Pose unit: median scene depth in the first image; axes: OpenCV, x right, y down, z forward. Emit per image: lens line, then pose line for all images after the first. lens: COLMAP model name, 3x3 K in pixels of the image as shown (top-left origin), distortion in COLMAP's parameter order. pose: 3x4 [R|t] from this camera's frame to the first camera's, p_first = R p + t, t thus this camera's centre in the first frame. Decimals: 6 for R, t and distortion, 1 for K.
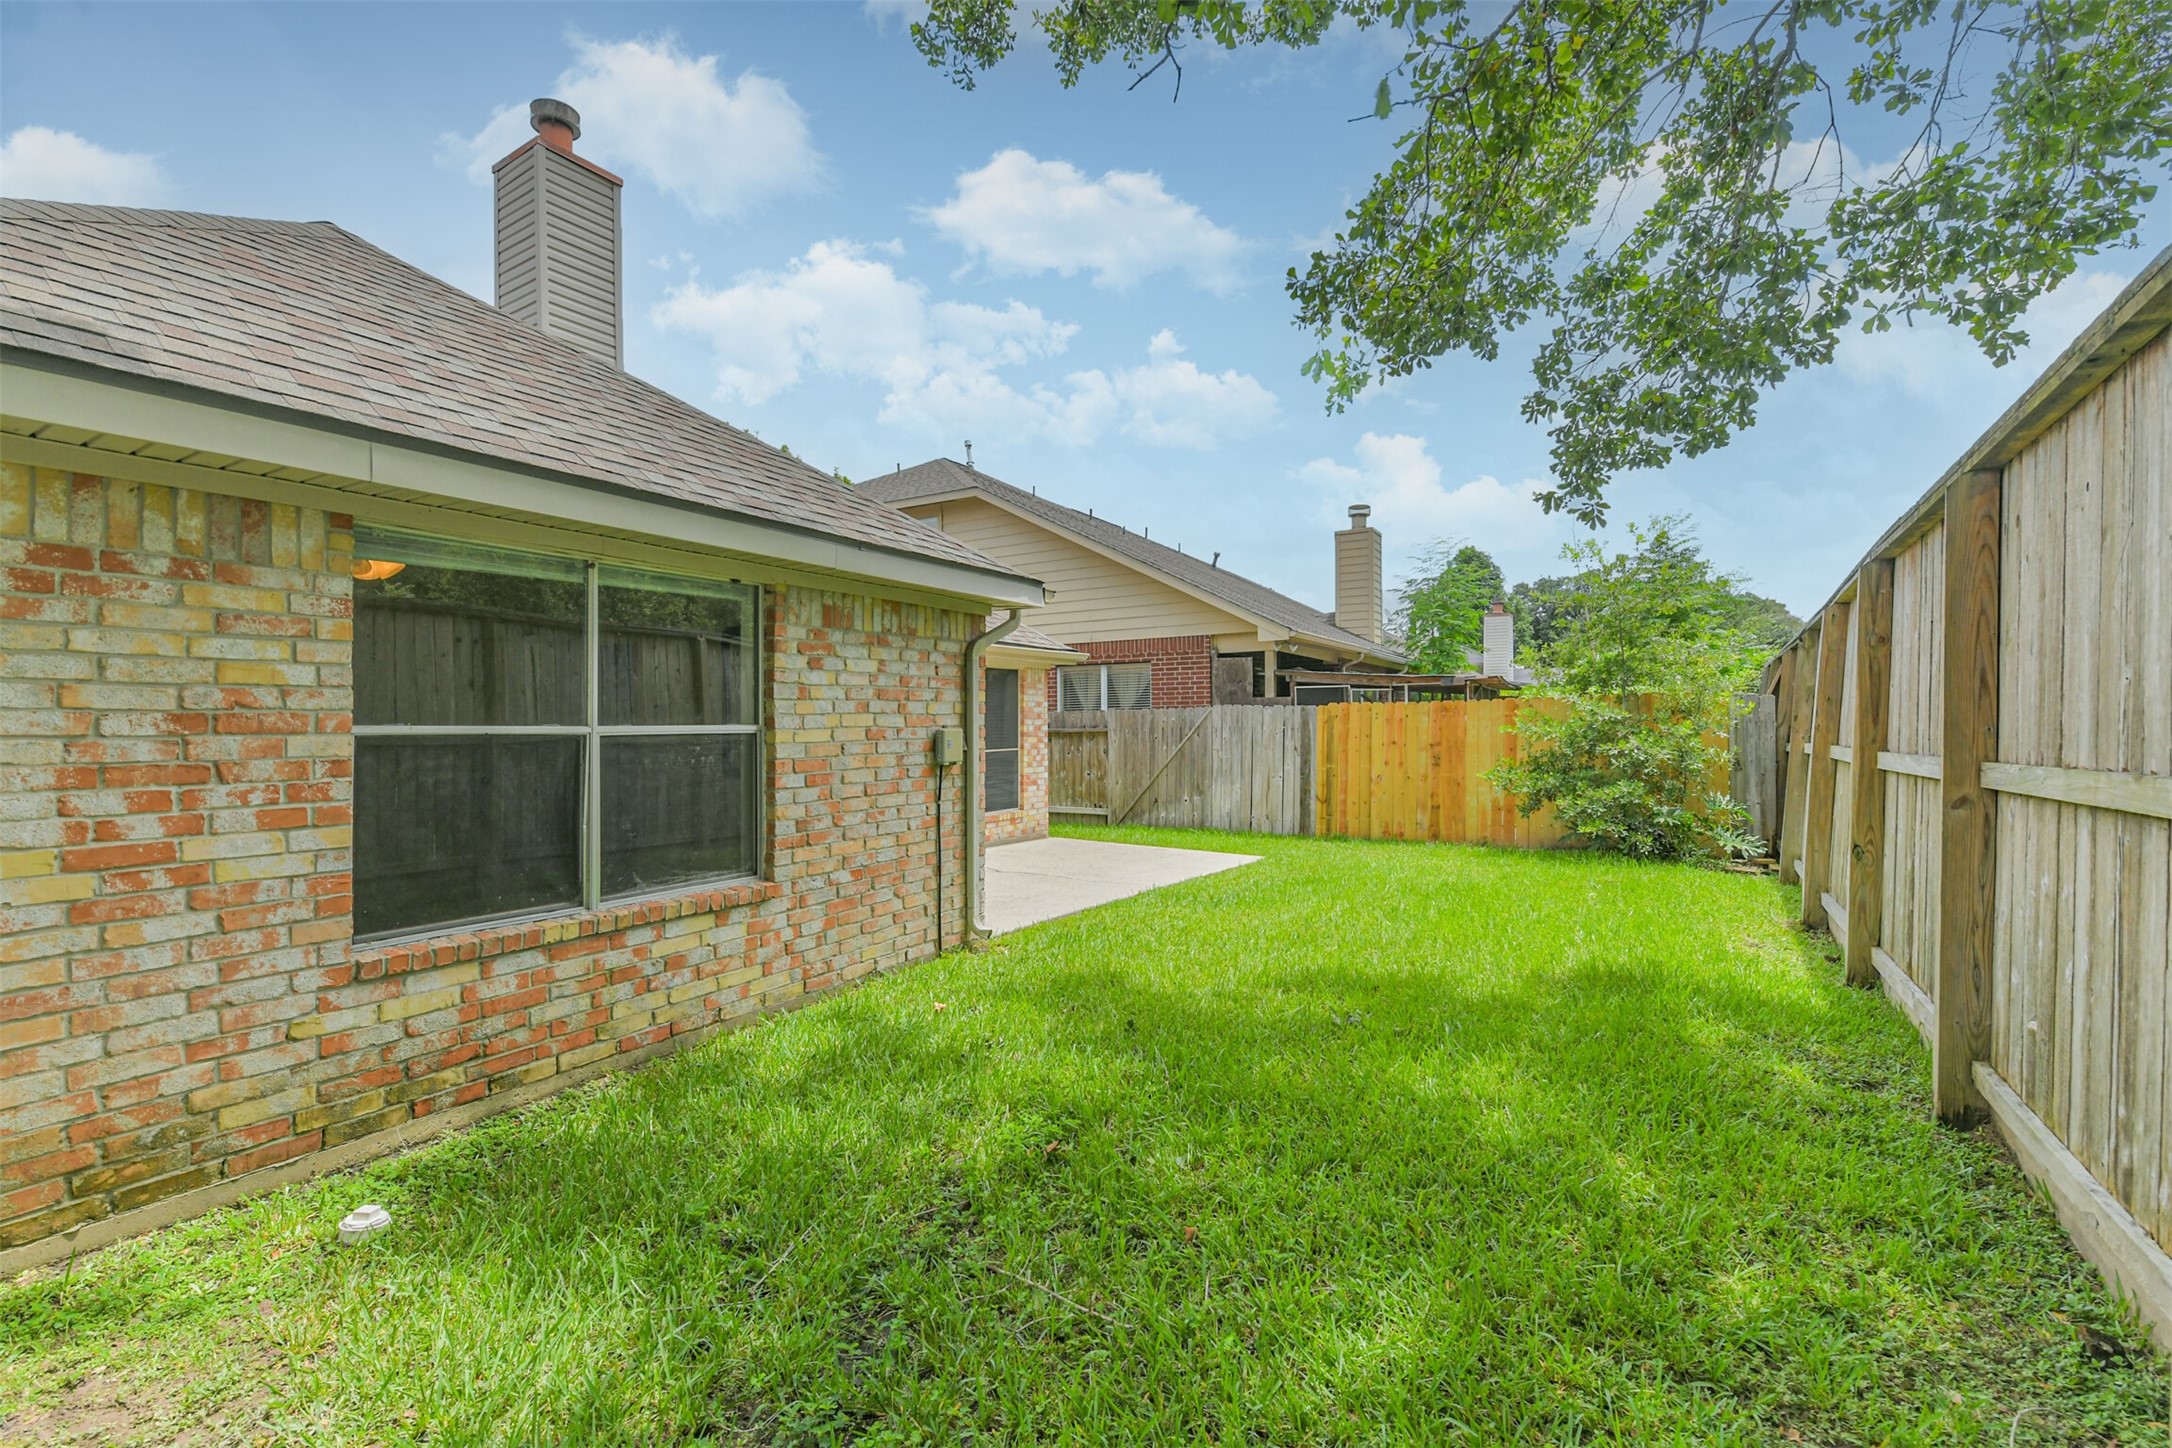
lens RADIAL K [[936.7, 0, 1083.2], [0, 936.7, 729.8], [0, 0, 1]] dist [0.014504, -0.005407]
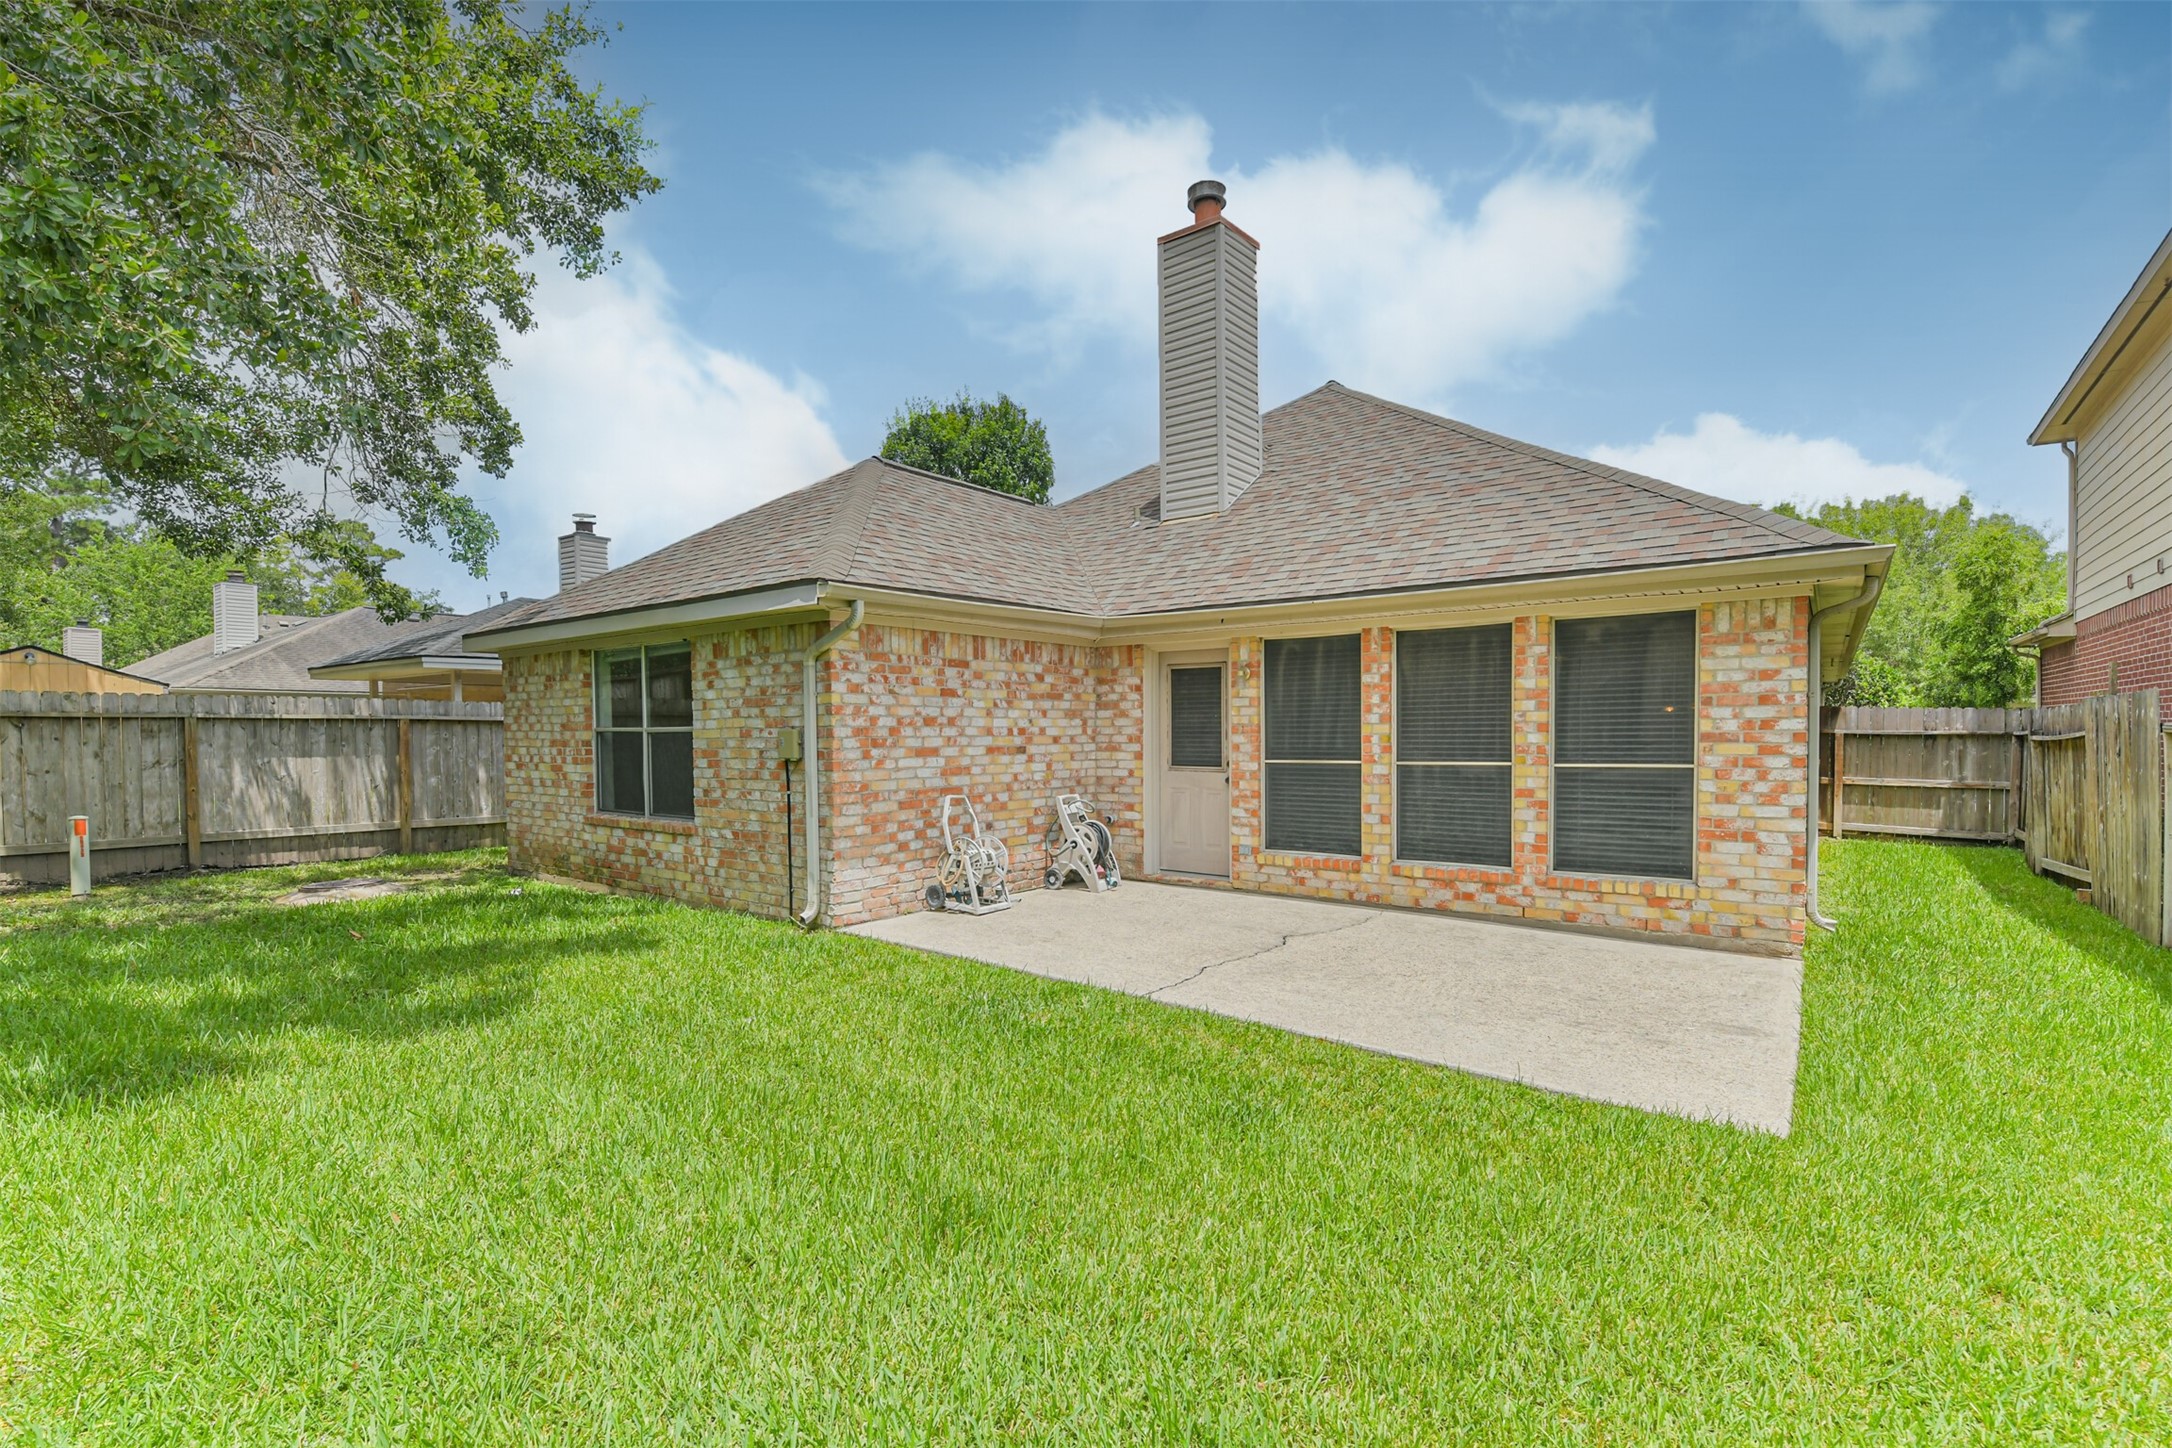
lens RADIAL K [[936.7, 0, 1088.3], [0, 936.7, 742.5], [0, 0, 1]] dist [0.014504, -0.005407]
pose [[-0.090864, 0.022958, -0.995599, 1.067021], [0.003161, 0.999736, 0.022765, -0.010832], [0.995858, -0.001079, -0.090913, 1.622979]]
